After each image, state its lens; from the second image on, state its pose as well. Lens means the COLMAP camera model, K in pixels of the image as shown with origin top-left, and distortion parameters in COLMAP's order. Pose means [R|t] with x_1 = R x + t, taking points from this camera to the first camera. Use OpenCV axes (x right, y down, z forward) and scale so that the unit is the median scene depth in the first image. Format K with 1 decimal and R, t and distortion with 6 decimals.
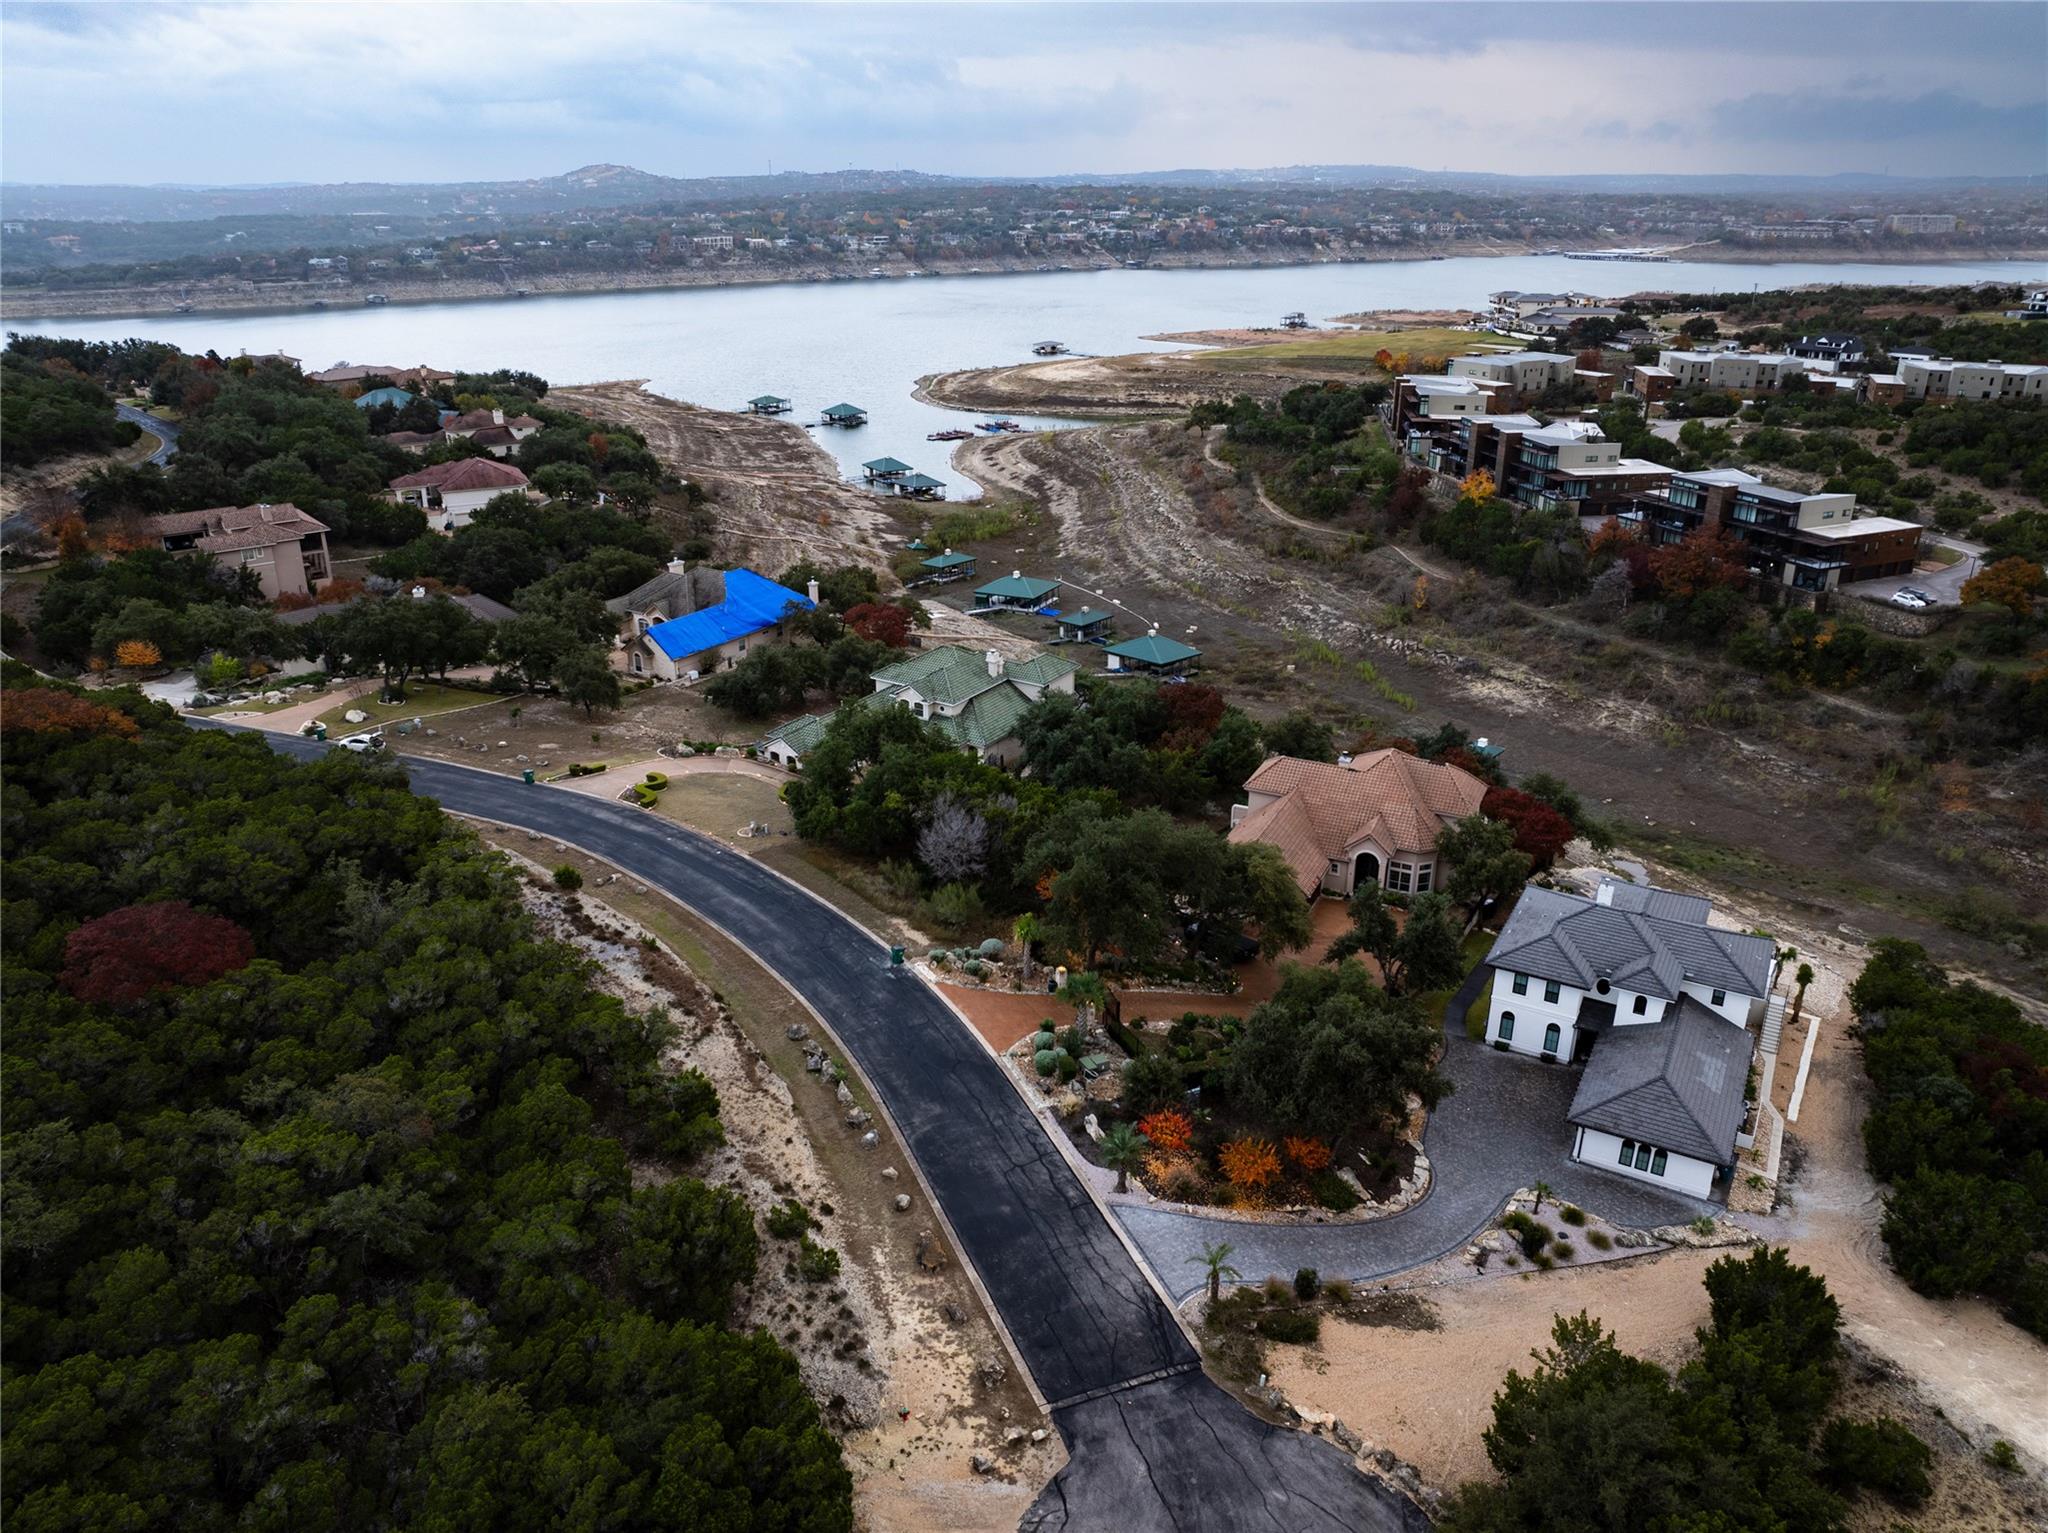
lens RADIAL K [[1435.2, 0, 1029.0], [0, 1435.2, 758.2], [0, 0, 1]] dist [-0.034809, -0.007466]
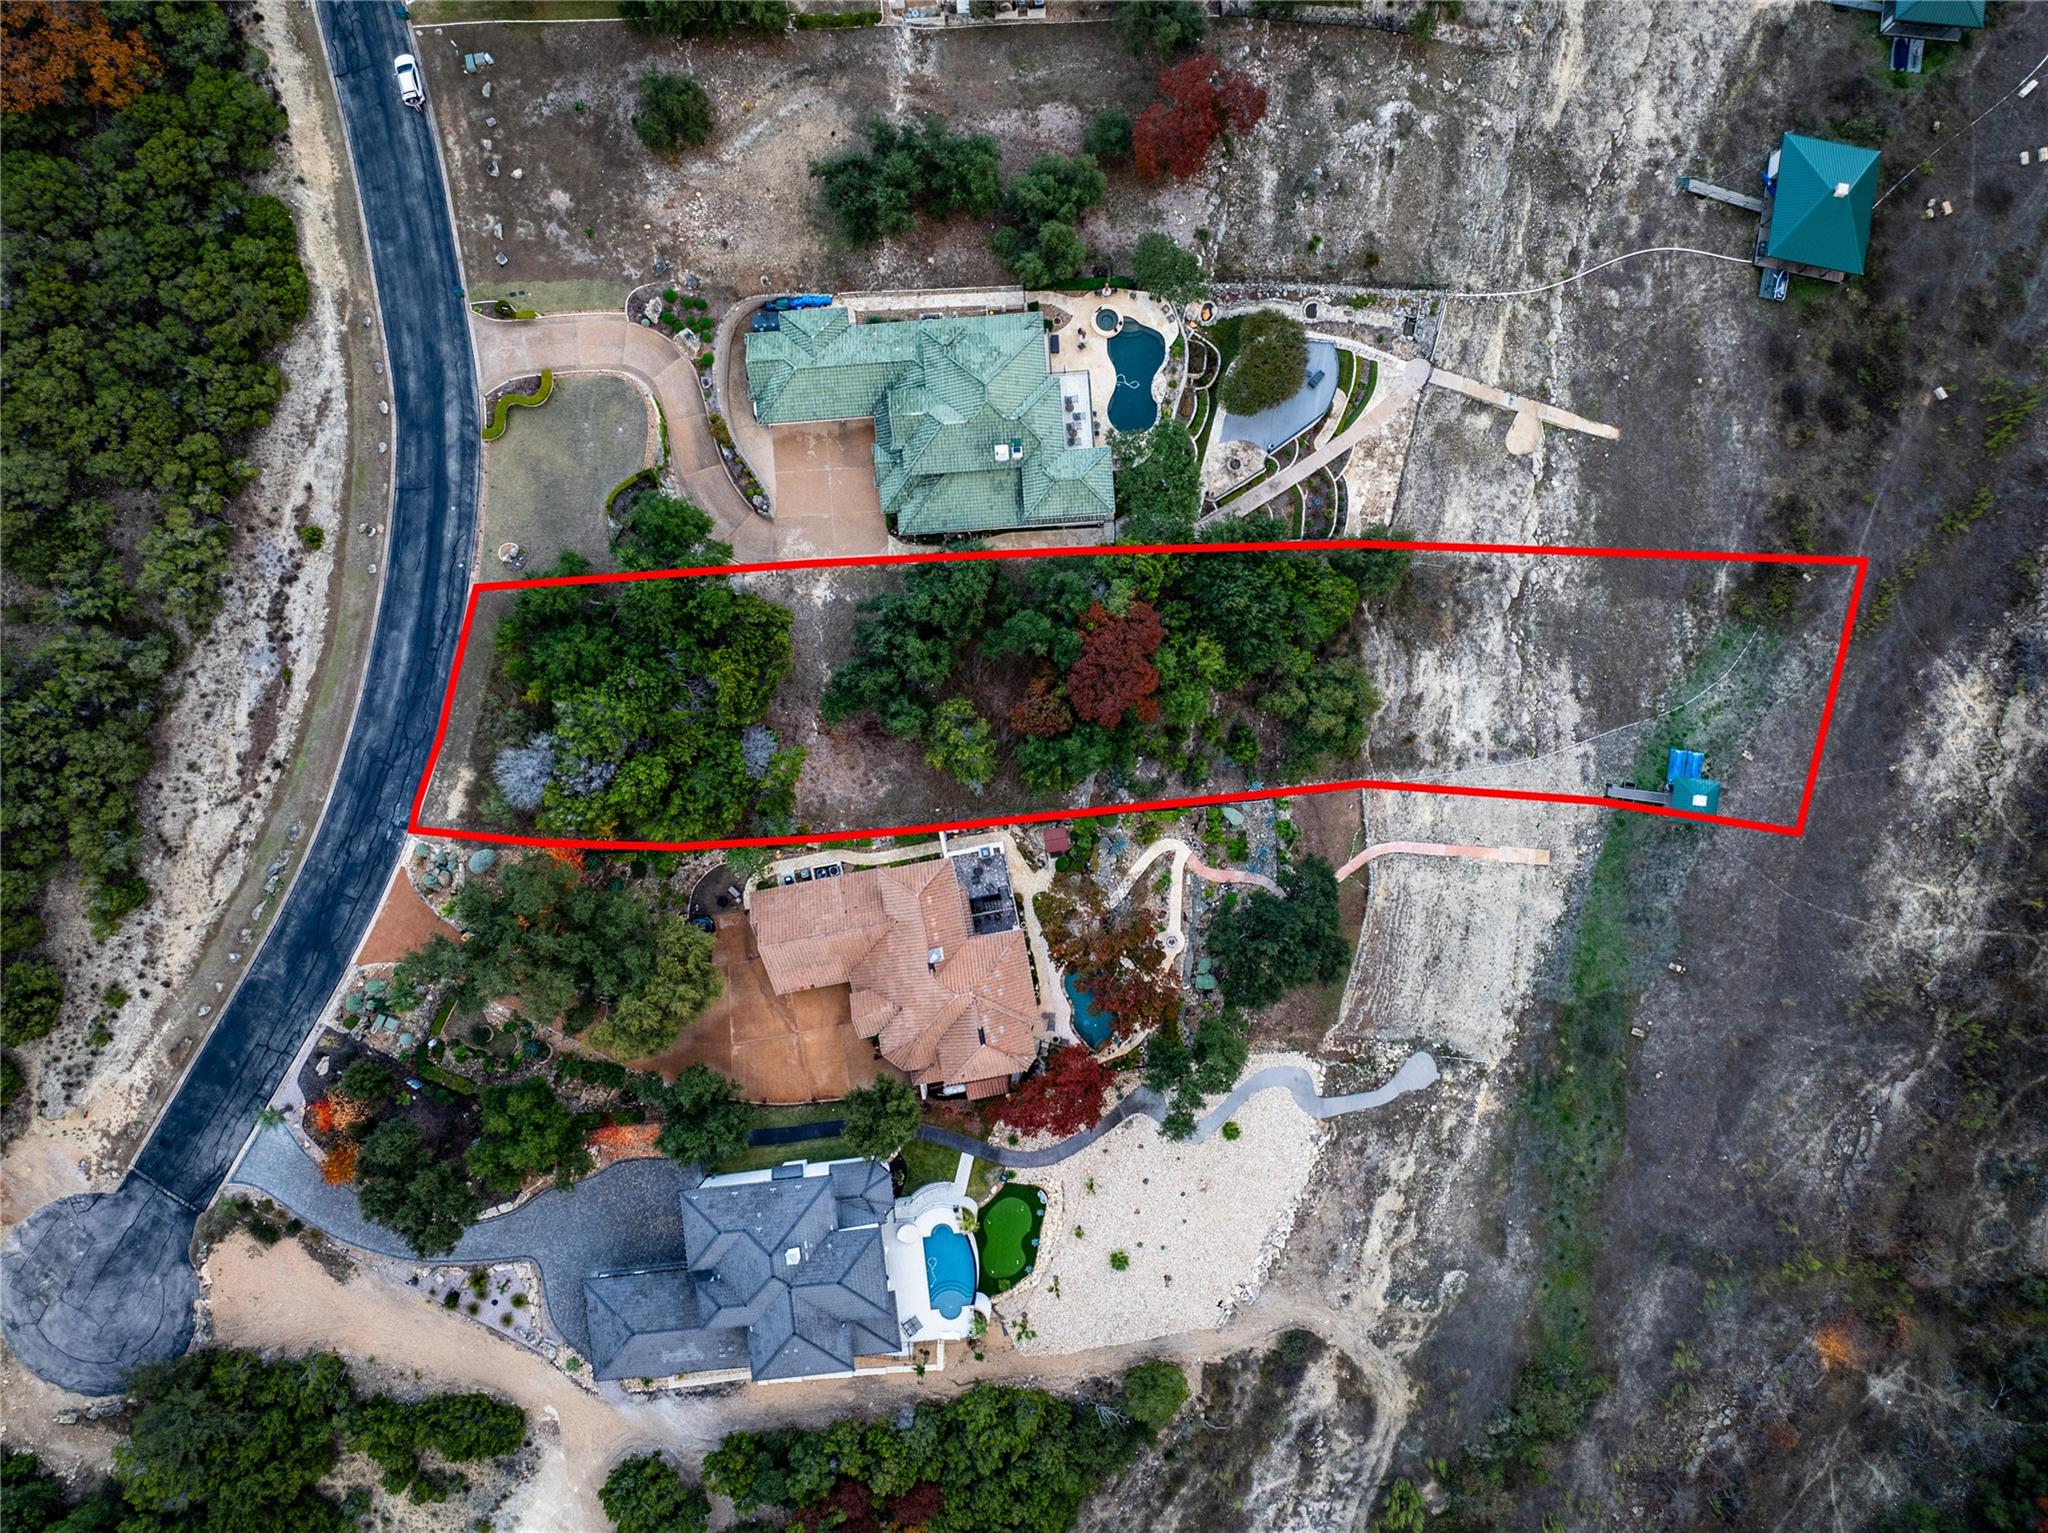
lens RADIAL K [[1438.0, 0, 1031.2], [0, 1438.0, 754.1], [0, 0, 1]] dist [-0.034864, -0.007133]
pose [[0.593741, 0.804502, -0.015749, 0.073161], [-0.290284, 0.232409, 0.928290, -0.425289], [0.750471, -0.546592, 0.371525, 0.337150]]
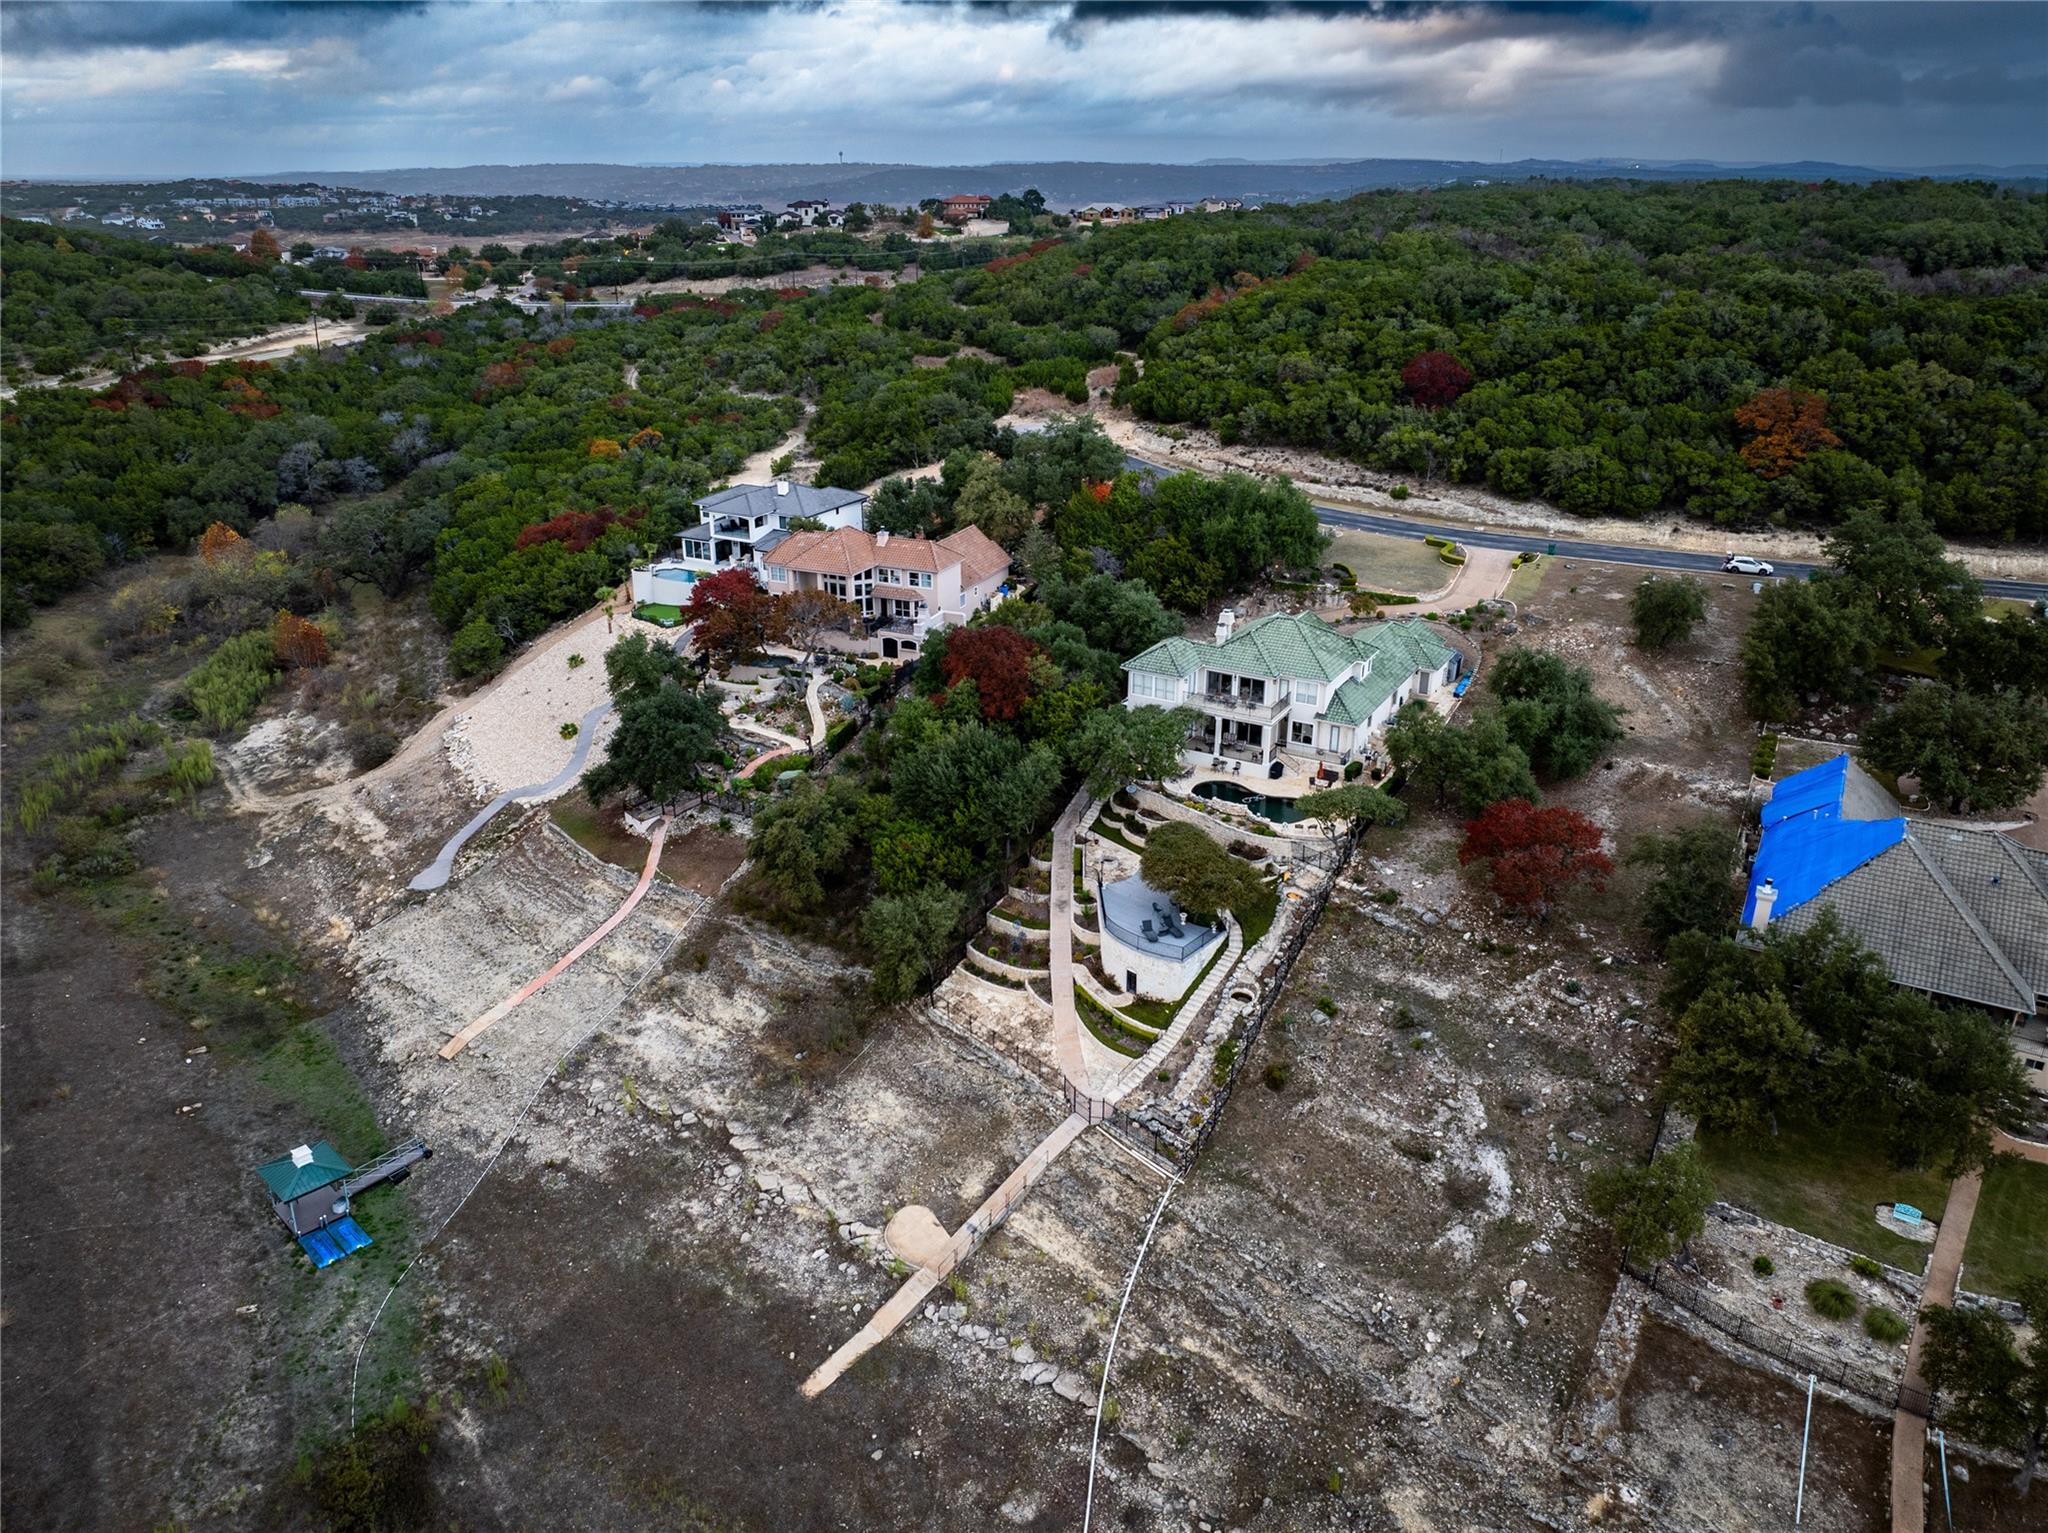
lens RADIAL K [[1435.2, 0, 1029.0], [0, 1435.2, 758.2], [0, 0, 1]] dist [-0.034809, -0.007466]
pose [[-0.999301, 0.006531, -0.036815, 0.063722], [-0.021027, 0.716016, 0.697767, -0.312499], [0.030917, 0.698054, -0.715378, 0.884691]]
